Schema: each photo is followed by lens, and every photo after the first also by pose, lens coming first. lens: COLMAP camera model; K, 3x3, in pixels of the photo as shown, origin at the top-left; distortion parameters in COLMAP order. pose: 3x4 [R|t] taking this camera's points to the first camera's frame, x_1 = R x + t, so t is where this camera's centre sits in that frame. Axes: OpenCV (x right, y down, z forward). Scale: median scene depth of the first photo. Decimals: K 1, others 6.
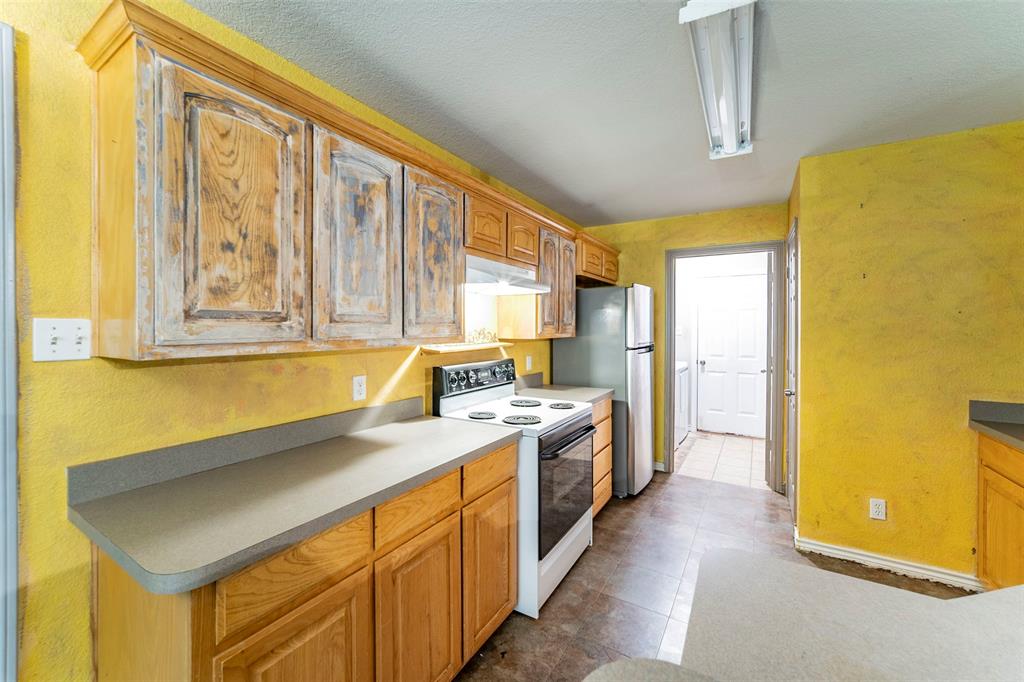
lens RADIAL K [[400.4, 0, 525.8], [0, 400.4, 325.4], [0, 0, 1]] dist [-0.018432, 0.003463]
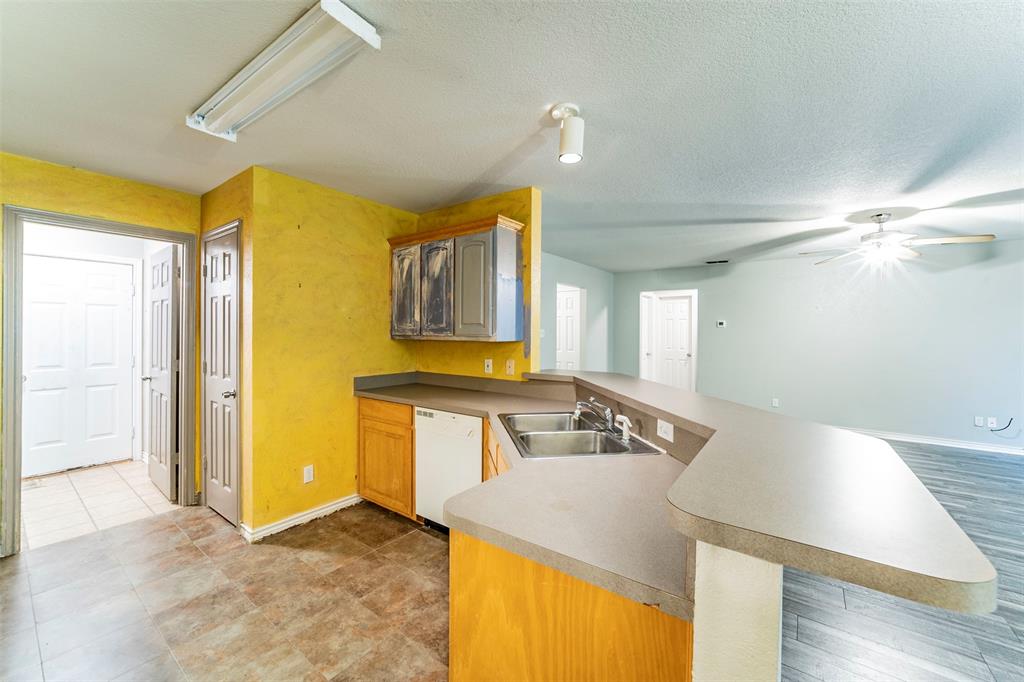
lens RADIAL K [[400.4, 0, 489.9], [0, 400.4, 331.6], [0, 0, 1]] dist [-0.018432, 0.003463]
pose [[0.129257, -0.007757, 0.991581, -0.310178], [-0.006441, 0.999942, 0.008662, 0.001324], [-0.991590, -0.007507, 0.129199, 0.305324]]
